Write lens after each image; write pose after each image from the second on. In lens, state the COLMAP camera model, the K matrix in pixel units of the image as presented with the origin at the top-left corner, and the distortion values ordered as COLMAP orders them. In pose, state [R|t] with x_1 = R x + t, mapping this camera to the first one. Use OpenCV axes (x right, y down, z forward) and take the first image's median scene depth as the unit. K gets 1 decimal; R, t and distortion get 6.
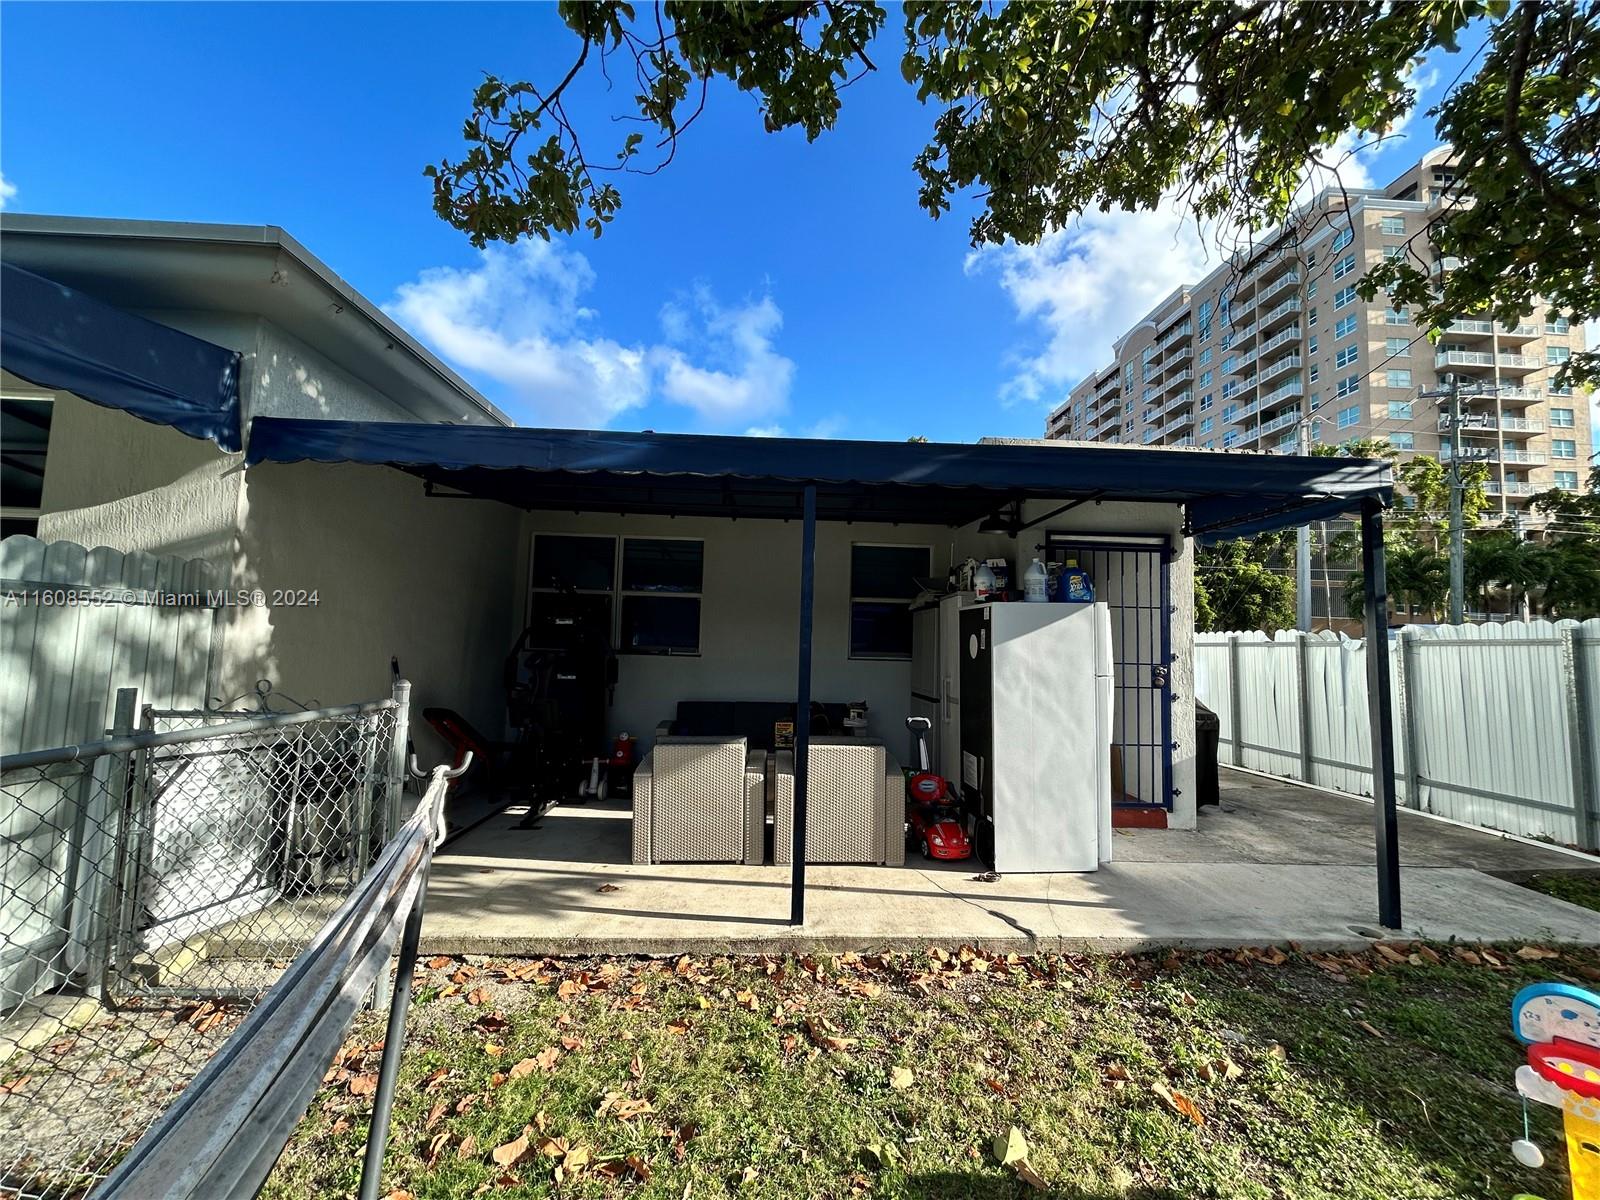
lens RADIAL K [[645.5, 0, 800.0], [0, 645.5, 600.0], [0, 0, 1]] dist [-0.000657, 0.000101]
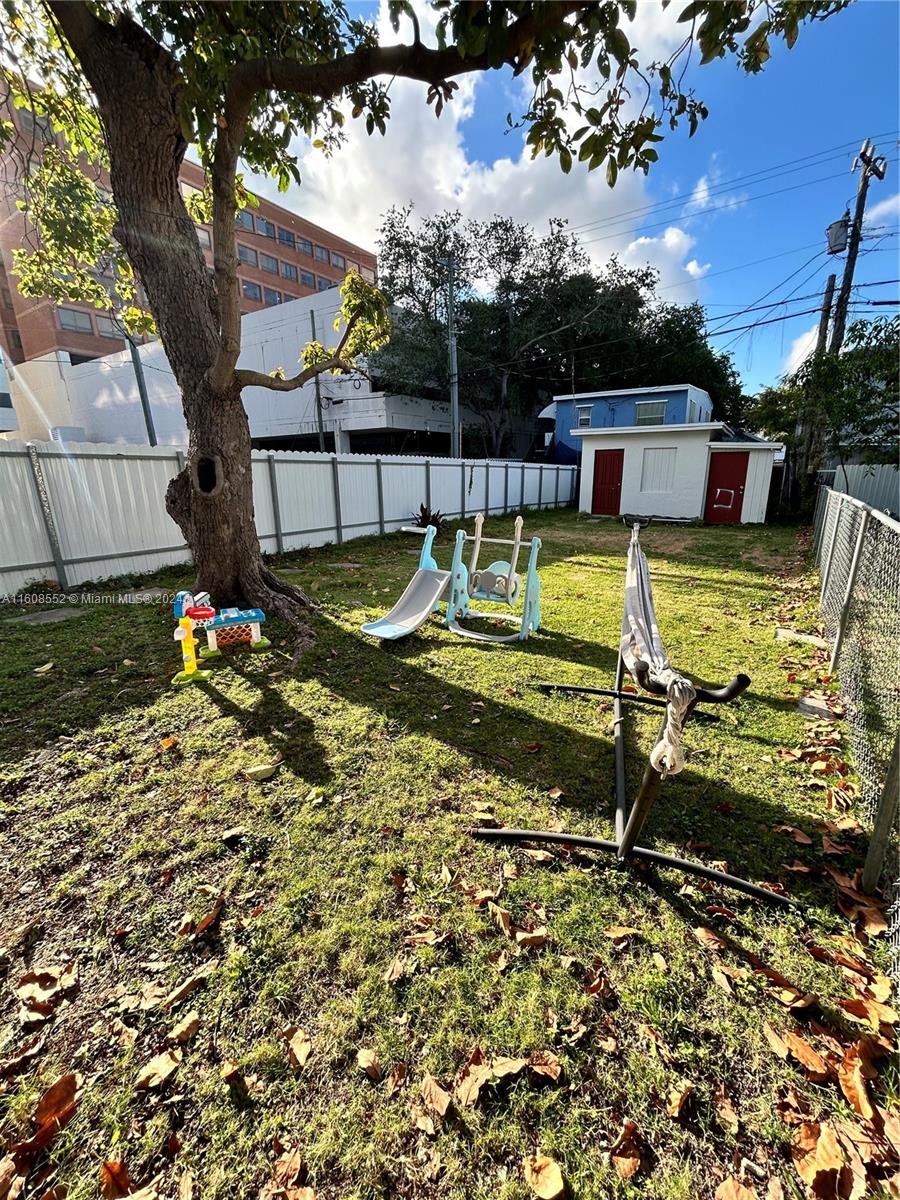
lens RADIAL K [[484.1, 0, 449.1], [0, 484.1, 597.8], [0, 0, 1]] dist [-0.000657, 0.000101]
pose [[-0.802977, -0.167797, 0.571903, -0.624532], [-0.054030, 0.976094, 0.210526, 0.112281], [-0.593557, 0.138147, -0.792847, 1.479233]]
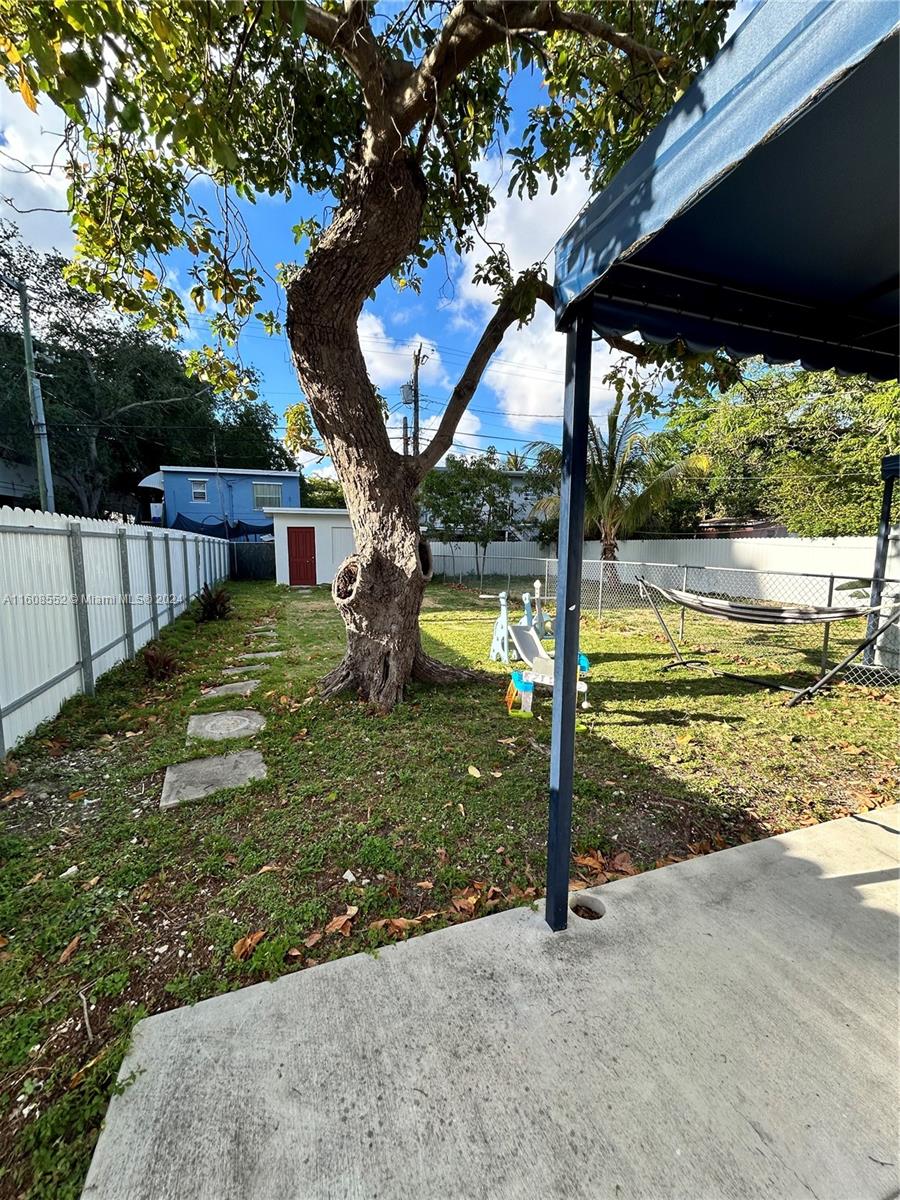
lens RADIAL K [[484.1, 0, 449.1], [0, 484.1, 597.8], [0, 0, 1]] dist [-0.000657, 0.000101]
pose [[-0.957791, 0.009624, -0.287305, 1.921386], [-0.002245, 0.999158, 0.040957, 0.178873], [0.287457, 0.039873, -0.956963, 2.401454]]
